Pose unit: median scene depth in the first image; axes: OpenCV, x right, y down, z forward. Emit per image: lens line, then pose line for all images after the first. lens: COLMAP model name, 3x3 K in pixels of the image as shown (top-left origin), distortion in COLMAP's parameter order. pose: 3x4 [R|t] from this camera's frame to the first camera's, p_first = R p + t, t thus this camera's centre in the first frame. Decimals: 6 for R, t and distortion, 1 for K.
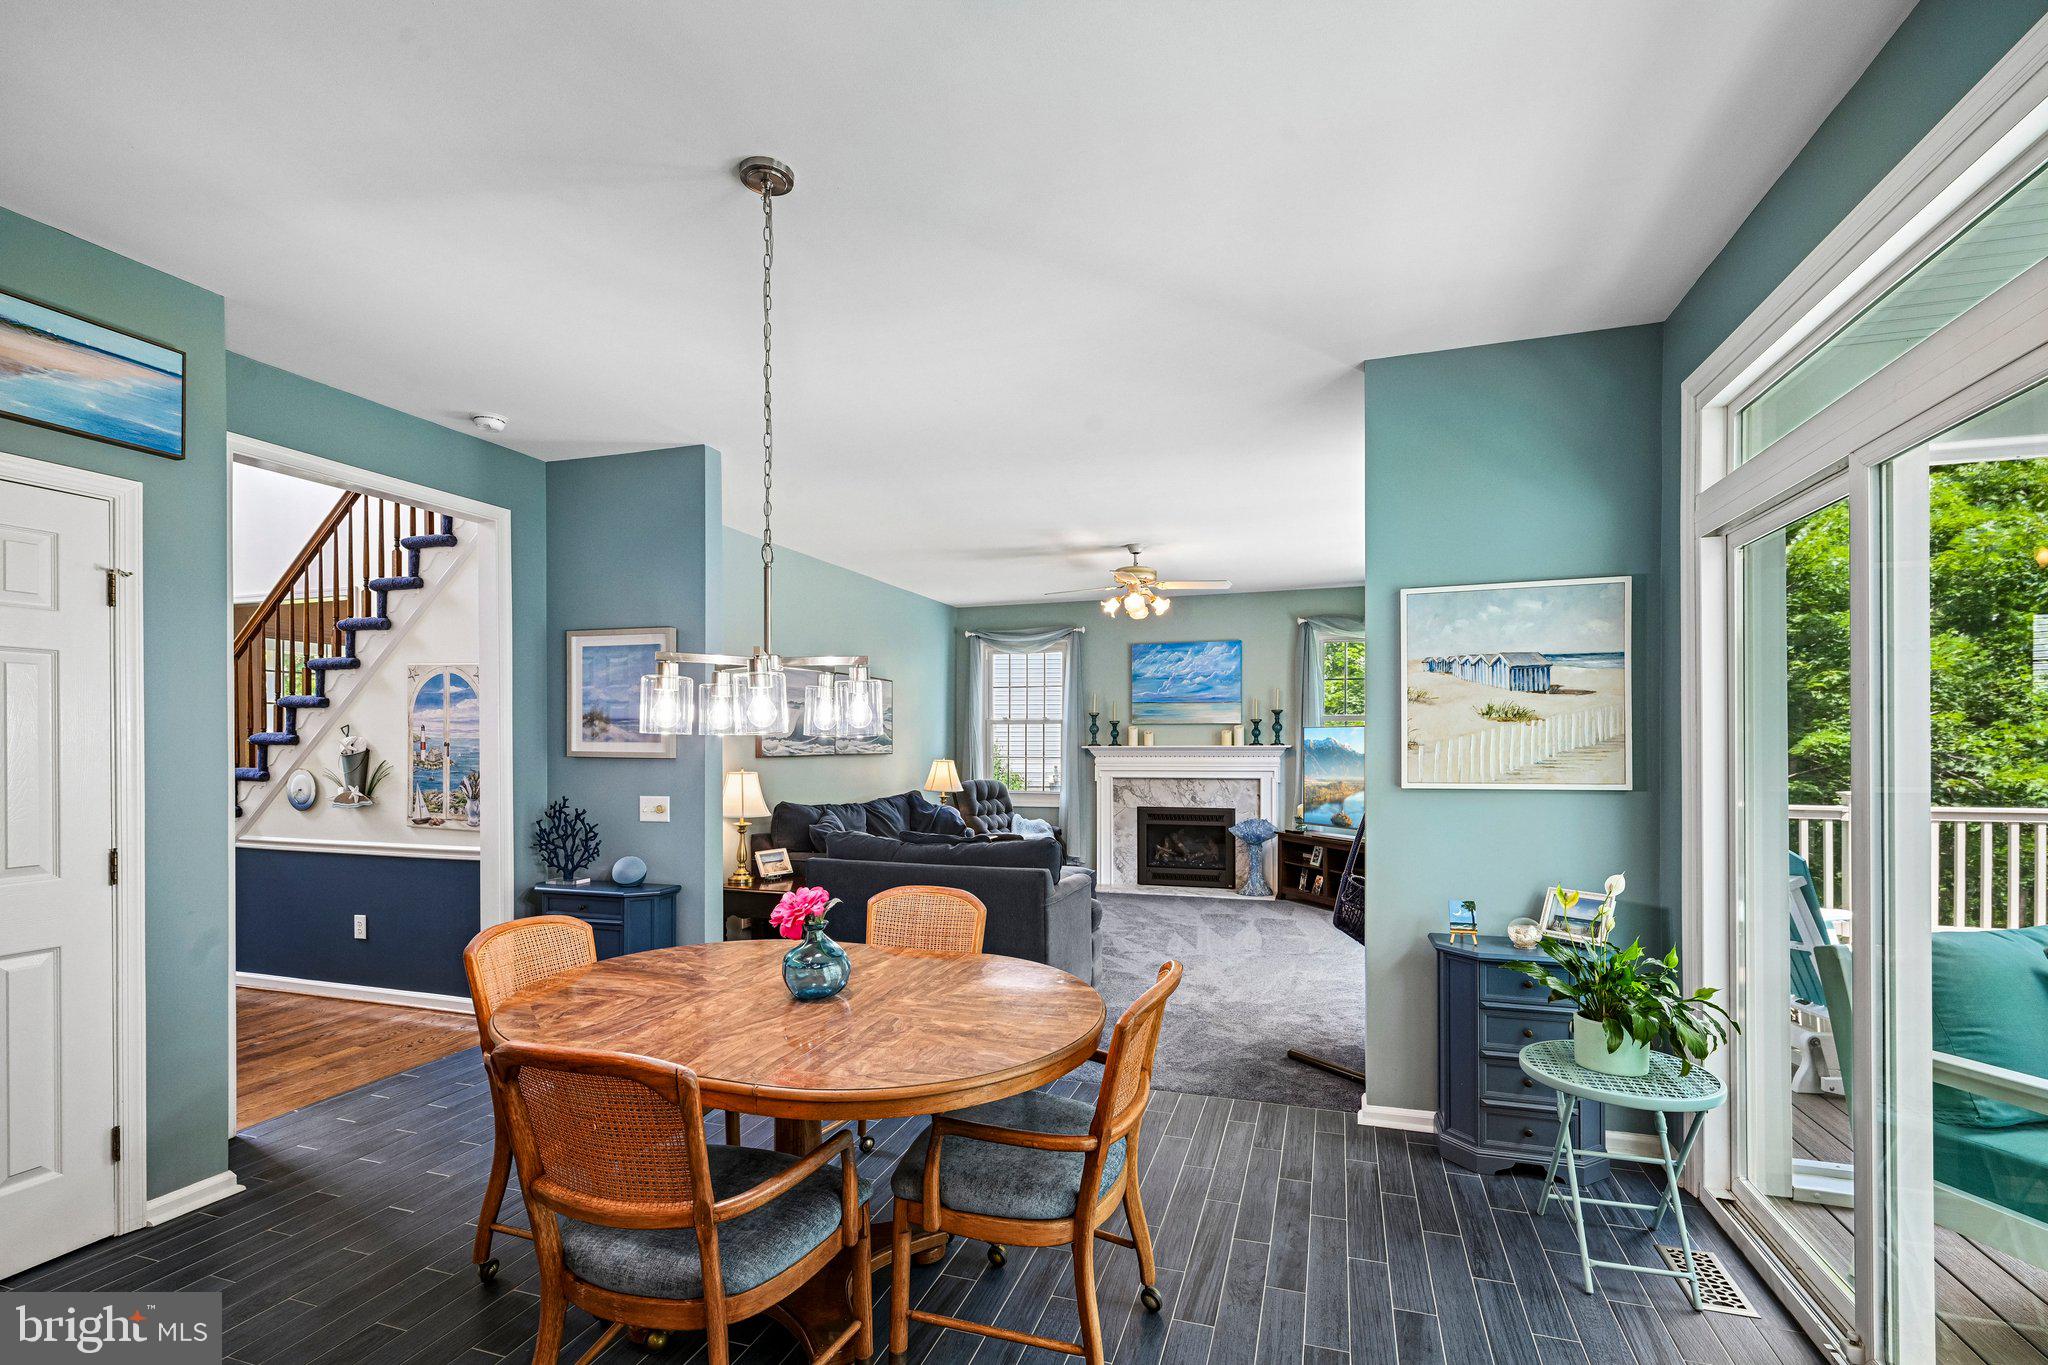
lens RADIAL K [[915.3, 0, 1033.4], [0, 915.3, 746.7], [0, 0, 1]] dist [-0.002311, 0.000890]
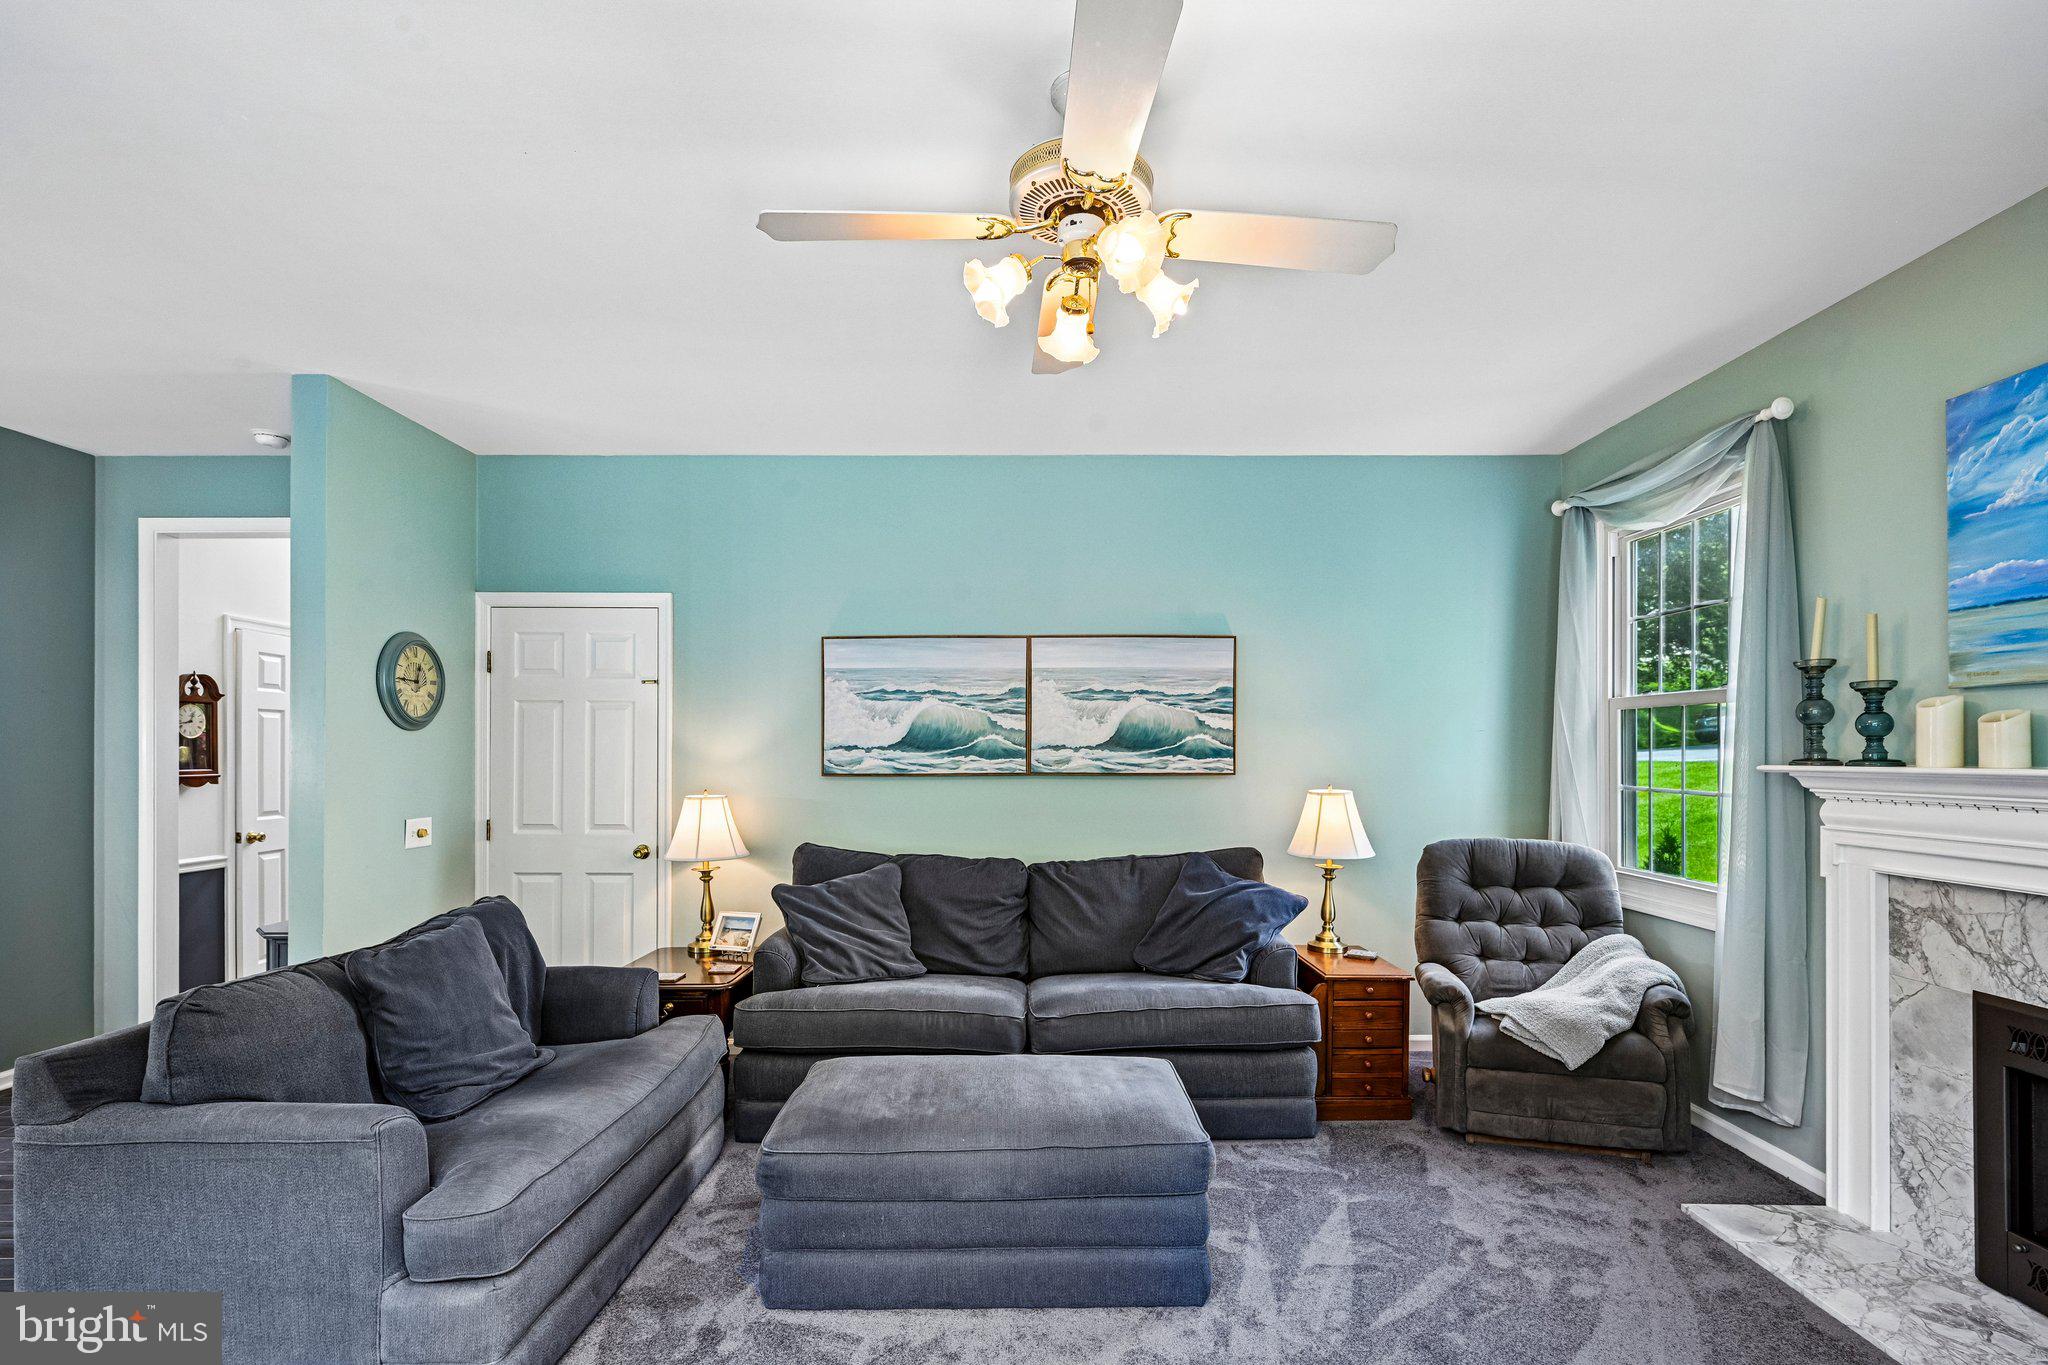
lens RADIAL K [[915.3, 0, 1034.2], [0, 915.3, 751.1], [0, 0, 1]] dist [-0.002311, 0.000890]
pose [[0.324861, 0.001950, -0.945760, 0.382131], [-0.002758, 0.999996, 0.001115, -0.007219], [0.945758, 0.002246, 0.324864, 0.886102]]
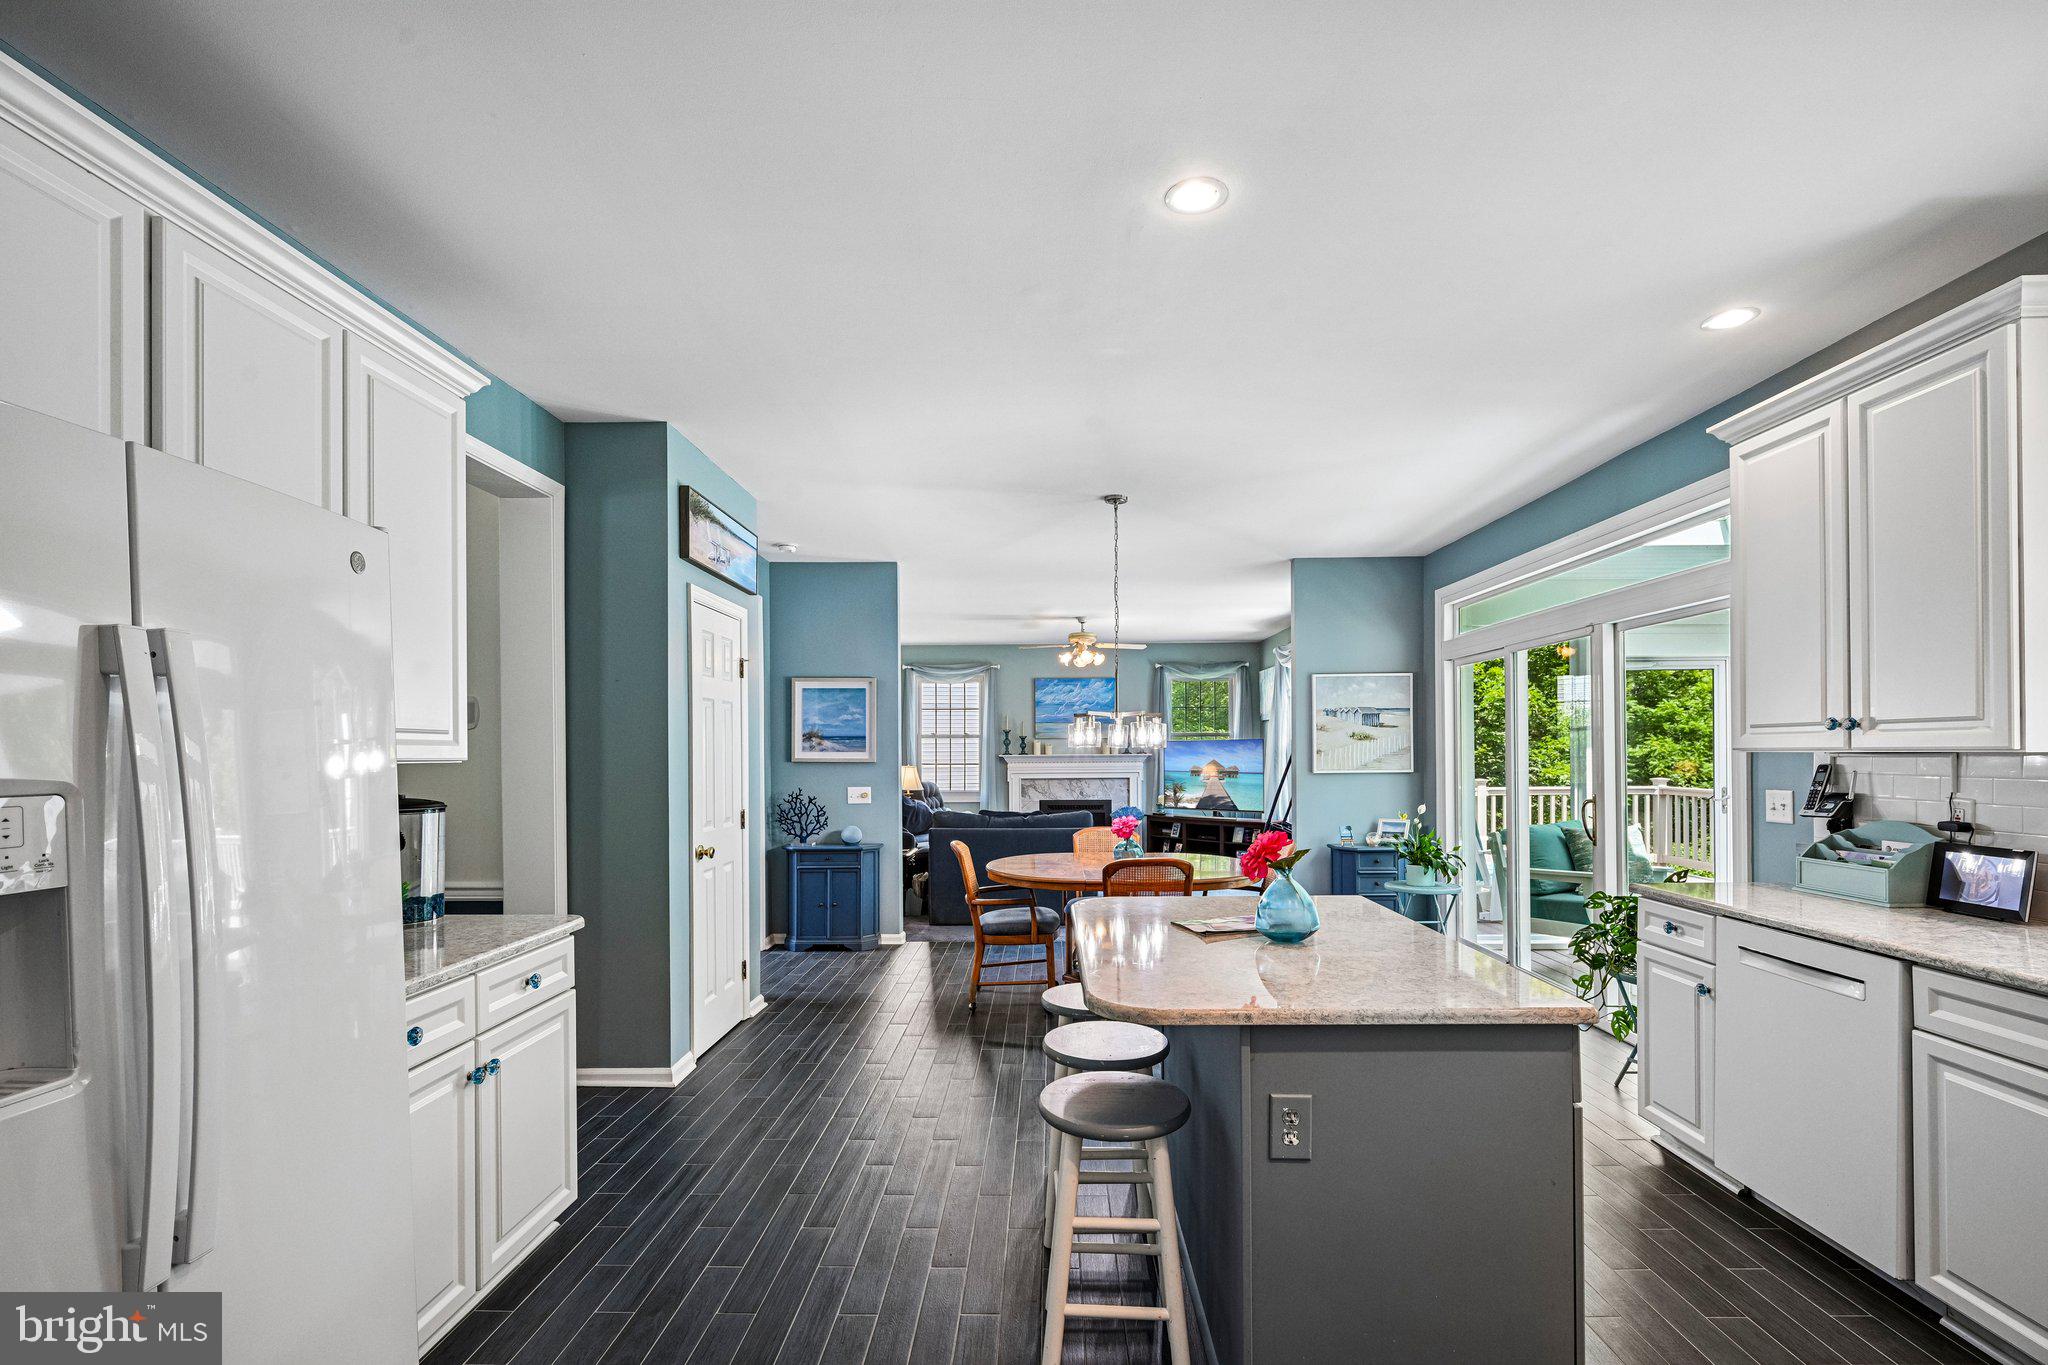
lens RADIAL K [[915.3, 0, 1036.4], [0, 915.3, 747.8], [0, 0, 1]] dist [-0.002311, 0.000890]
pose [[0.953547, -0.001835, 0.301238, -0.401424], [0.005095, 0.999937, -0.010035, 0.003466], [-0.301200, 0.011103, 0.953496, -0.375550]]
